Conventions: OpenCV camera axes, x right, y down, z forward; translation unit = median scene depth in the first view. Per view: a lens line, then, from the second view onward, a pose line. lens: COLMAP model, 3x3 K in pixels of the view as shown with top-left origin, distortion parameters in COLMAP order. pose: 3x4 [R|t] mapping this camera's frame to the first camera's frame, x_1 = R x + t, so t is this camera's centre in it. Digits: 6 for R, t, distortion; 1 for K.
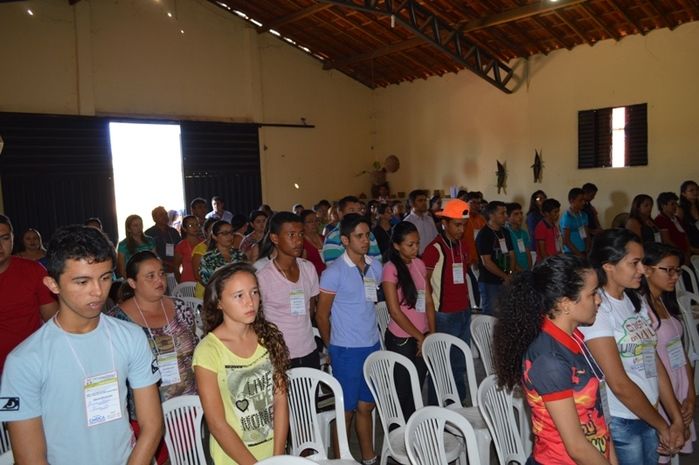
lens RADIAL K [[578.9, 0, 346.5], [0, 578.9, 230.9], [0, 0, 1]] dist [0.003354, 0.002611]
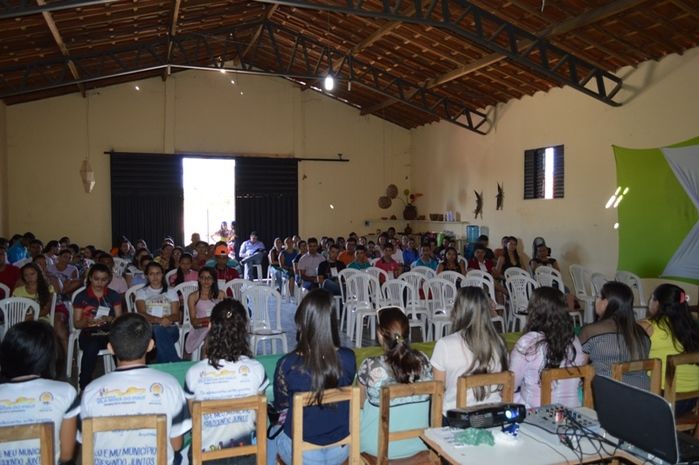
lens RADIAL K [[578.9, 0, 346.5], [0, 578.9, 230.9], [0, 0, 1]] dist [0.003354, 0.002611]
pose [[0.940633, 0.046915, -0.336166, 0.434613], [-0.061649, 0.997543, -0.033283, 0.017088], [0.333779, 0.052032, 0.941214, -0.208705]]
